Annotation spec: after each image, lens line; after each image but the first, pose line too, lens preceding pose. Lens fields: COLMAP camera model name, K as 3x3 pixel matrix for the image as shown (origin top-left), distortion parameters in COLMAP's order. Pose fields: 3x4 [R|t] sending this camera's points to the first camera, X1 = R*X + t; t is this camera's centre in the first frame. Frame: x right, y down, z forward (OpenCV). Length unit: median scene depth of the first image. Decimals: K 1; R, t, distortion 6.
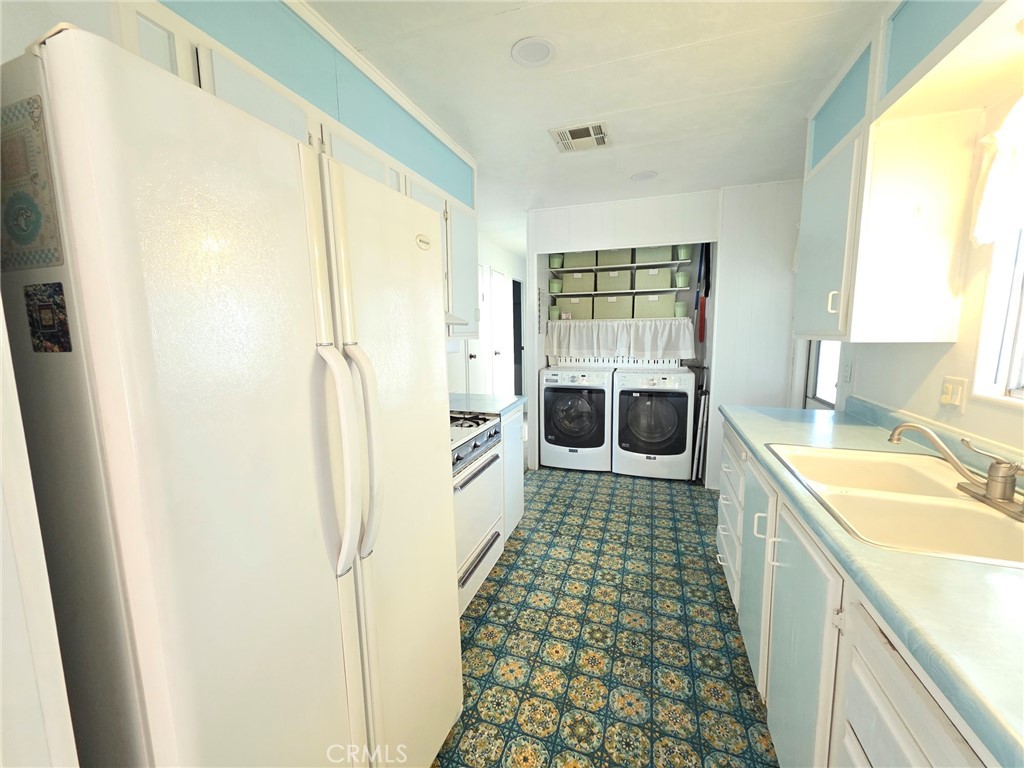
lens RADIAL K [[407.1, 0, 512.5], [0, 407.1, 386.7], [0, 0, 1]] dist [0.003576, -0.001090]
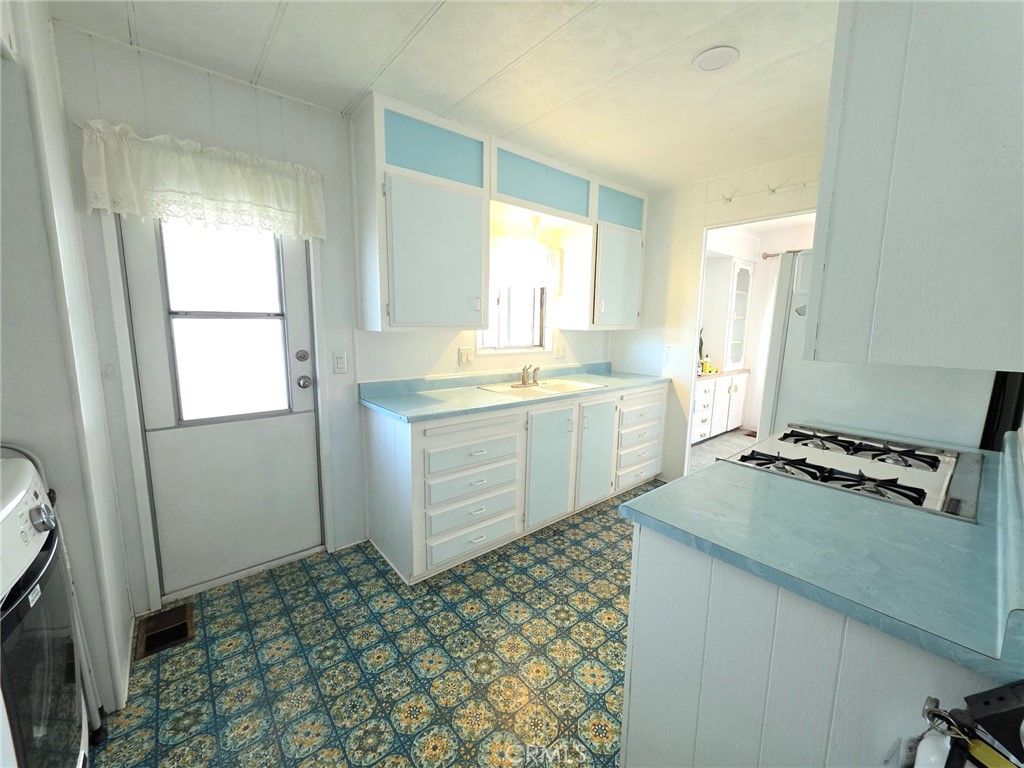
lens RADIAL K [[407.1, 0, 512.1], [0, 407.1, 382.3], [0, 0, 1]] dist [0.003576, -0.001090]
pose [[-0.855163, -0.084261, 0.511464, -0.072022], [0.061365, 0.963305, 0.261301, -0.239922], [-0.514714, 0.254841, -0.818612, 1.694375]]
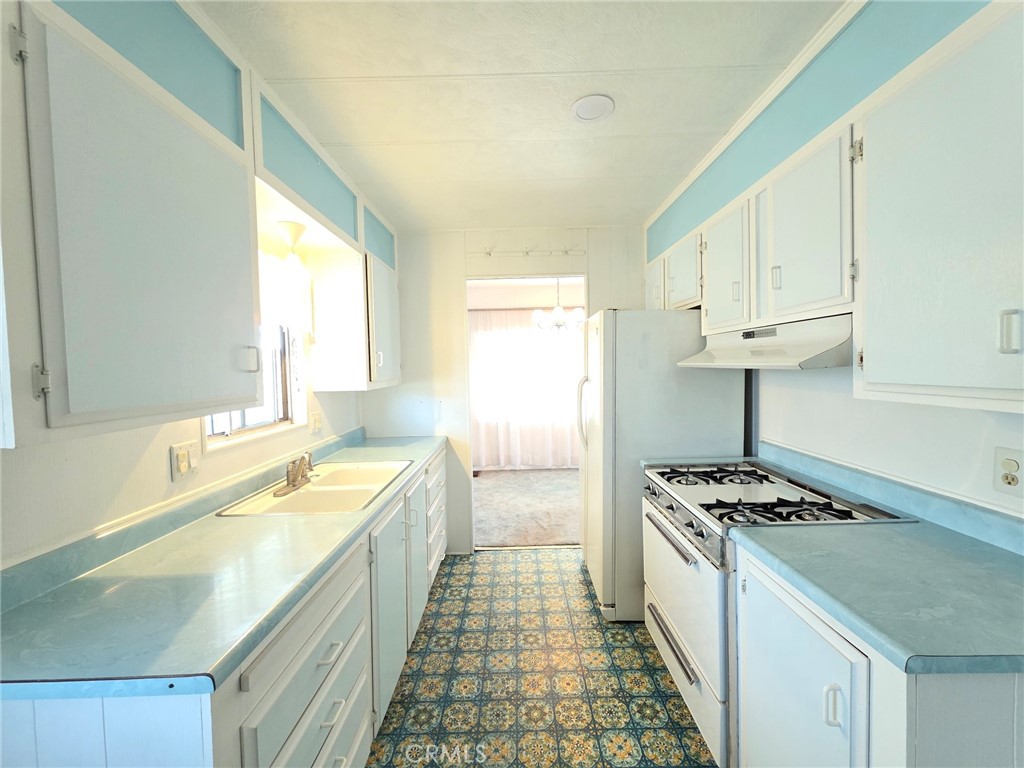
lens RADIAL K [[407.1, 0, 509.6], [0, 407.1, 381.1], [0, 0, 1]] dist [0.003576, -0.001090]
pose [[-0.947109, 0.039005, -0.318533, 0.435858], [-0.016053, 0.985585, 0.168418, -0.234502], [0.320510, 0.164624, -0.932830, 1.444172]]
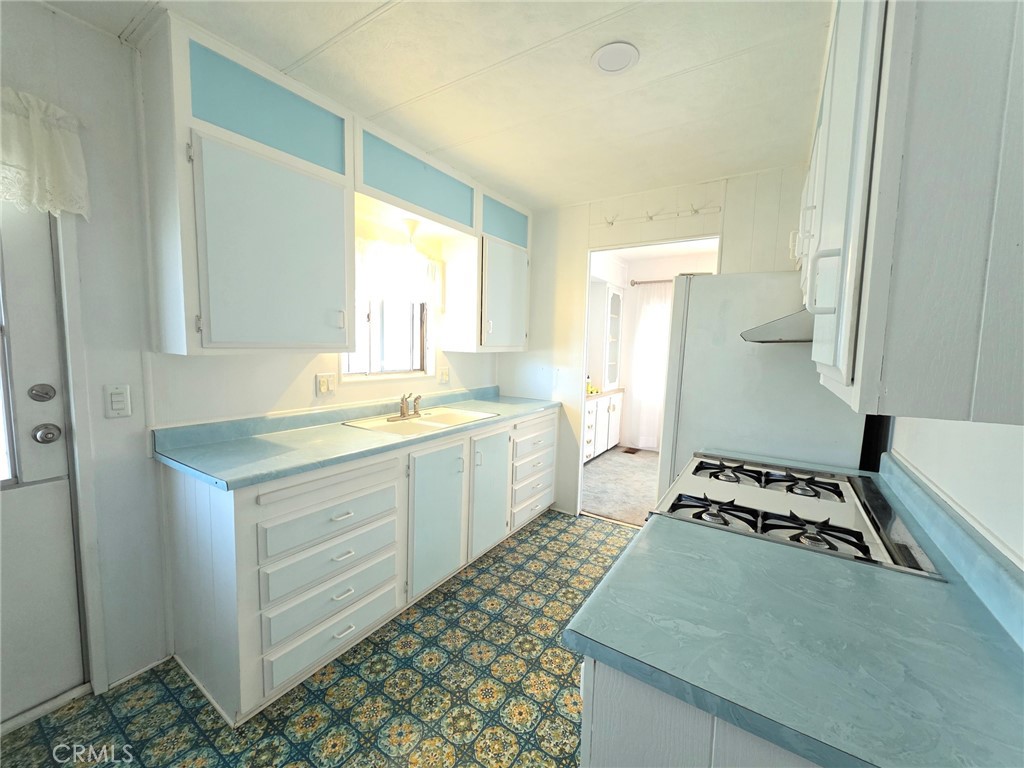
lens RADIAL K [[407.1, 0, 513.7], [0, 407.1, 381.1], [0, 0, 1]] dist [0.003576, -0.001090]
pose [[-0.970018, -0.040854, 0.239573, 0.021051], [0.014196, 0.974562, 0.223668, -0.222497], [-0.242616, 0.220363, -0.944763, 1.538255]]
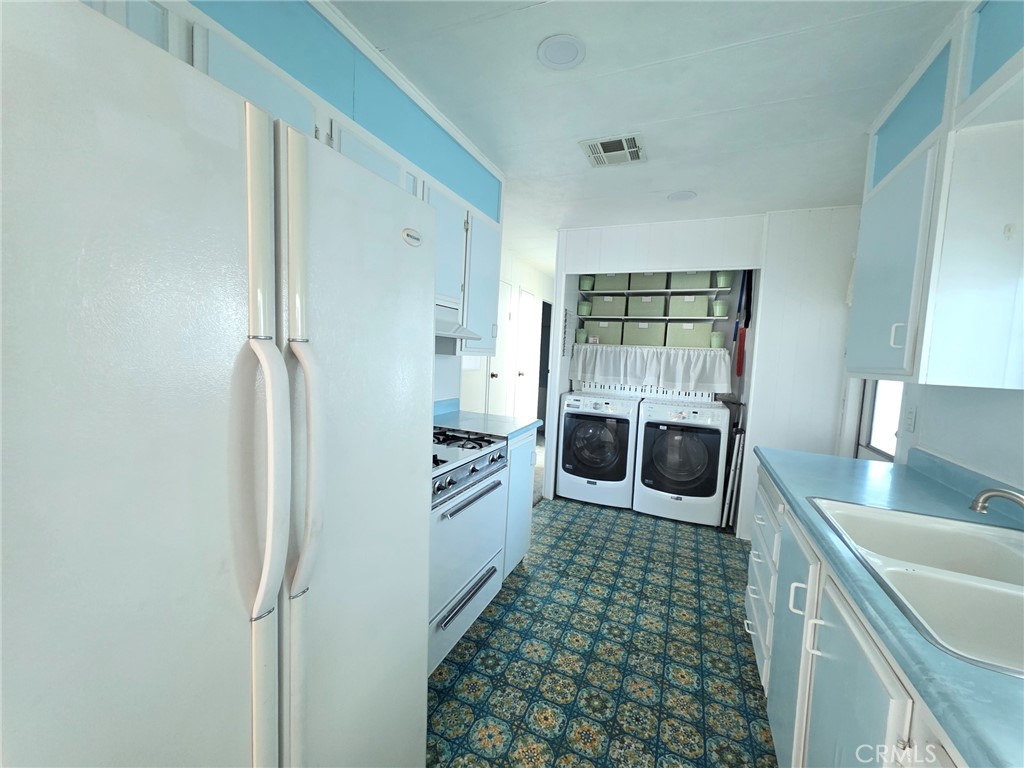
lens RADIAL K [[407.1, 0, 512.3], [0, 407.1, 386.4], [0, 0, 1]] dist [0.003576, -0.001090]
pose [[0.994539, 0.067738, -0.079394, 0.047614], [-0.072182, 0.995901, -0.054507, 0.002249], [0.075377, 0.059940, 0.995352, 0.074780]]
